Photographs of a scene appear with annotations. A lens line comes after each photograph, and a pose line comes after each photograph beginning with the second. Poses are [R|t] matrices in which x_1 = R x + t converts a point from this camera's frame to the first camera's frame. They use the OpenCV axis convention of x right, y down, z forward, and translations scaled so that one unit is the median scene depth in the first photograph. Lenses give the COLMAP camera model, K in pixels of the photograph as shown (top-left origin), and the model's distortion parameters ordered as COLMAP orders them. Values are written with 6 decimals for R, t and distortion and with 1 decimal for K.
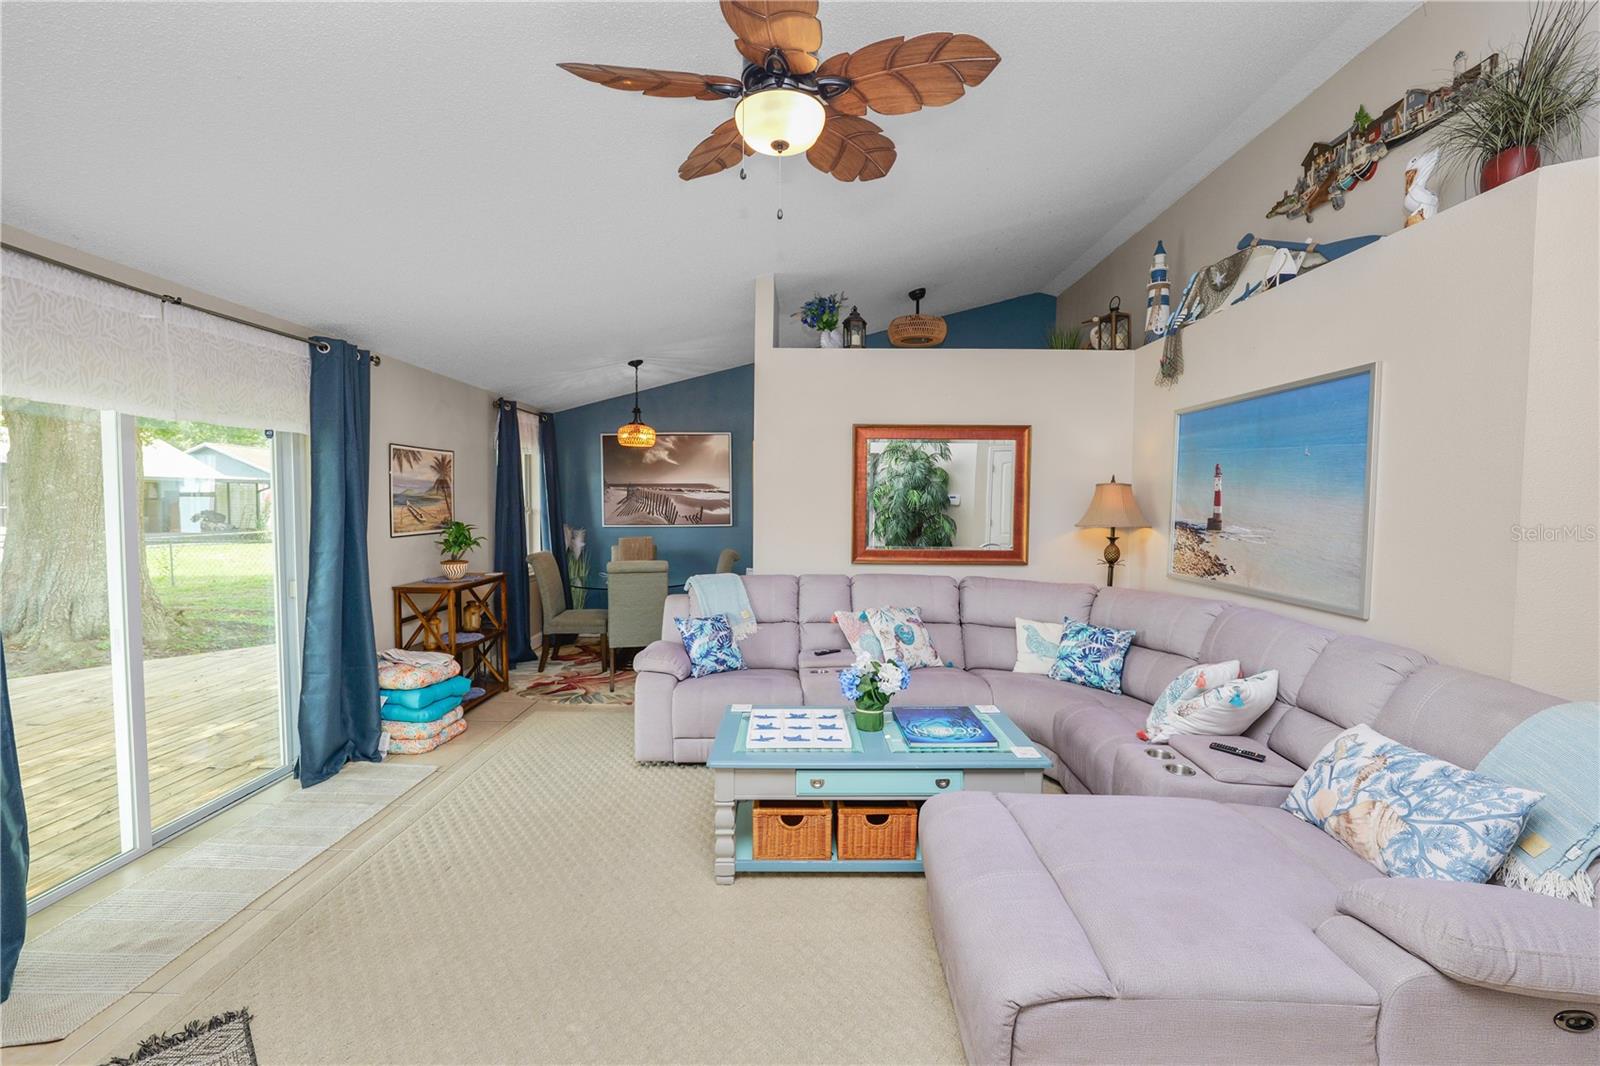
lens RADIAL K [[651.8, 0, 797.7], [0, 651.8, 528.3], [0, 0, 1]] dist [-0.013038, 0.001116]
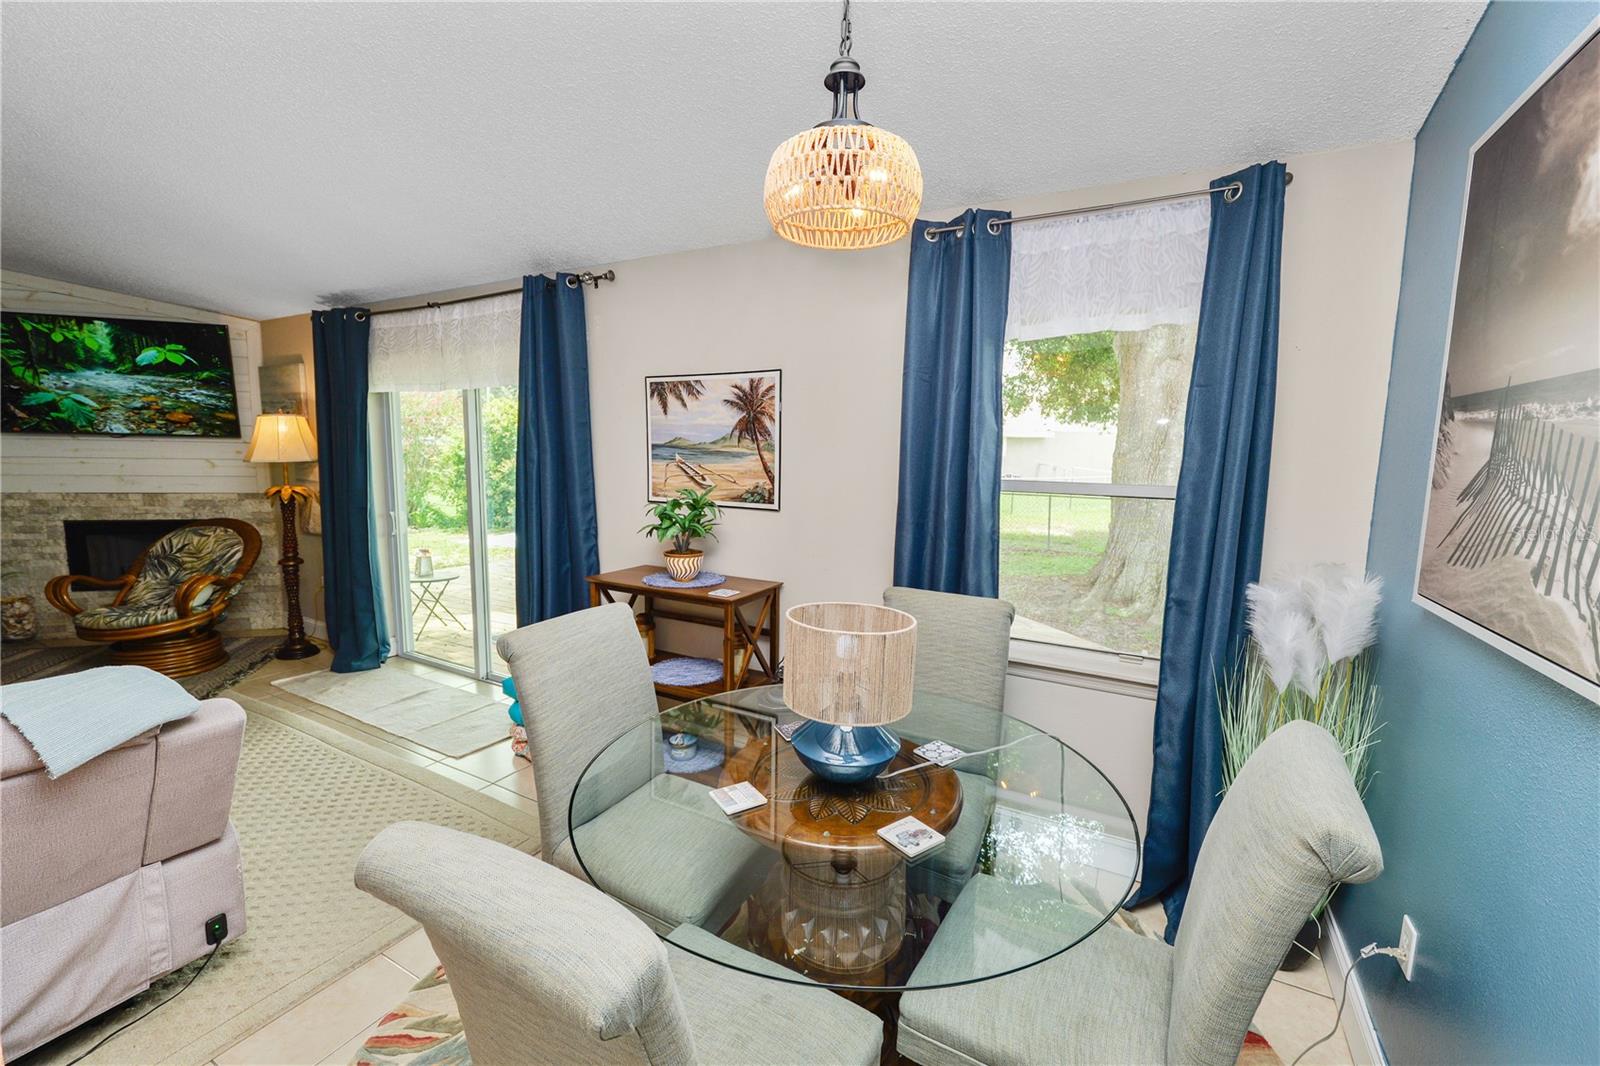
lens RADIAL K [[651.8, 0, 800.6], [0, 651.8, 529.8], [0, 0, 1]] dist [-0.013038, 0.001116]
pose [[-0.468001, 0.100285, -0.878019, -0.030905], [-0.057547, 0.987973, 0.143518, -0.073017], [0.881852, 0.117694, -0.456602, 1.495952]]
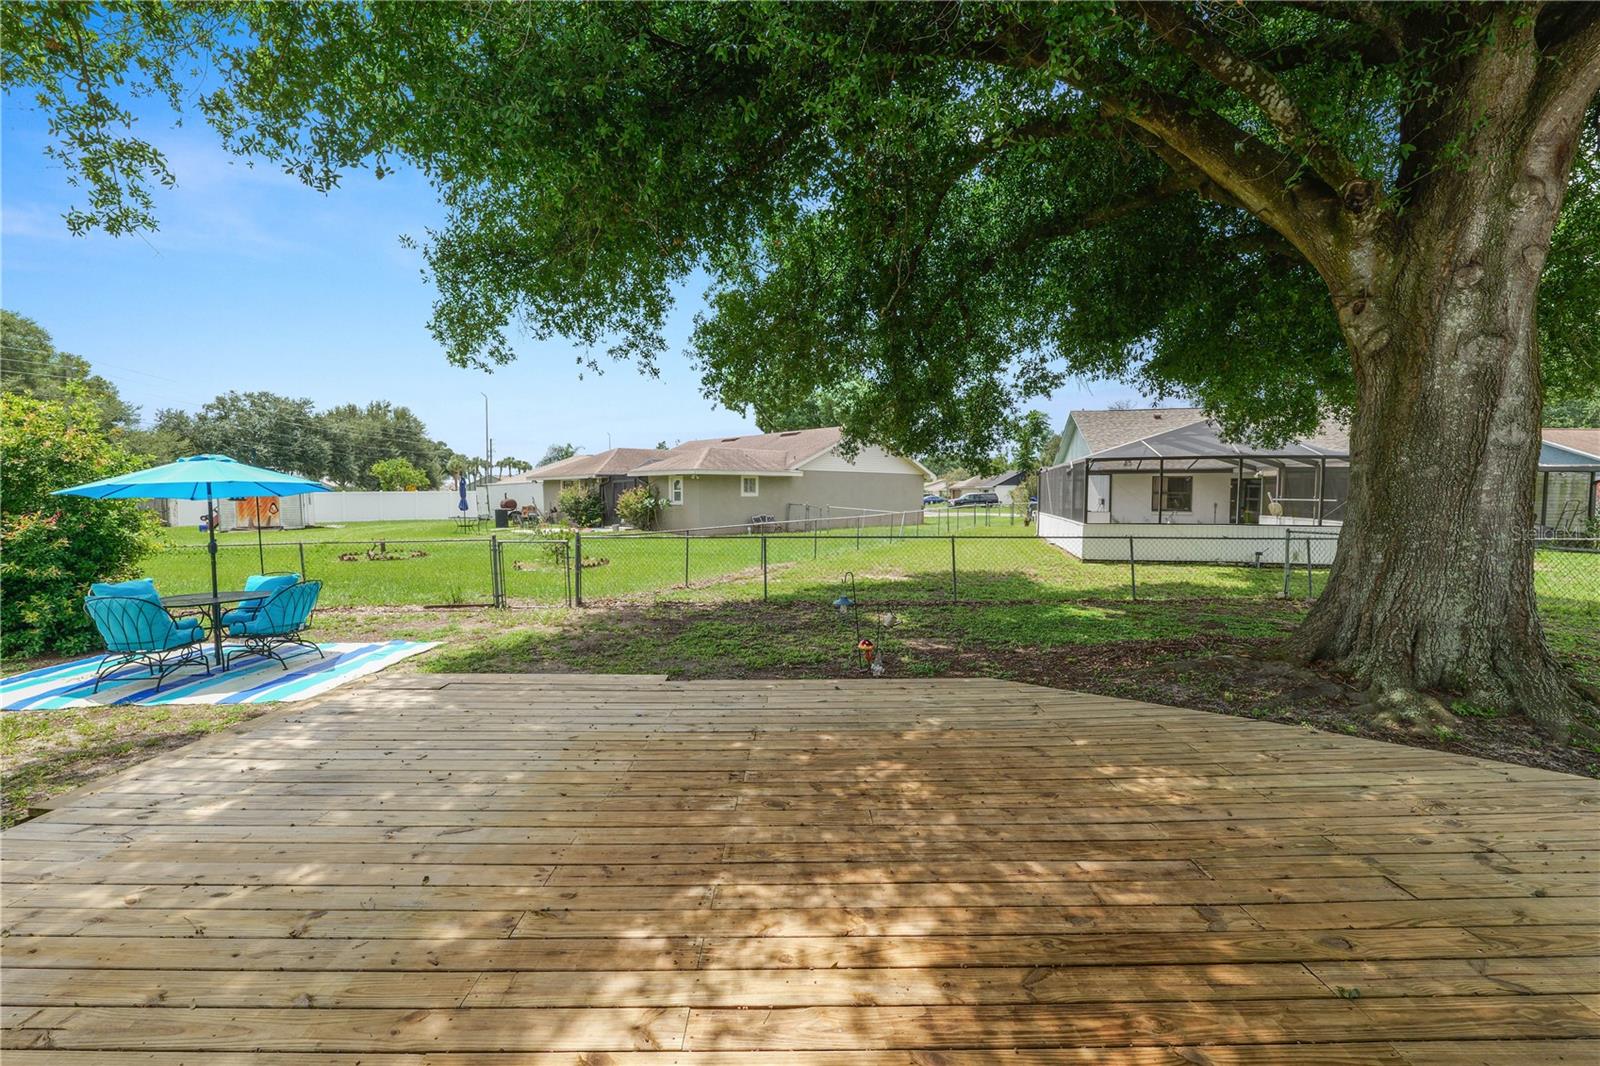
lens RADIAL K [[651.8, 0, 795.5], [0, 651.8, 531.0], [0, 0, 1]] dist [-0.013038, 0.001116]
pose [[0.013221, 0.051993, -0.998560, -0.686518], [-0.045255, 0.997655, 0.051347, 0.008980], [0.998888, 0.044511, 0.015543, 0.486269]]
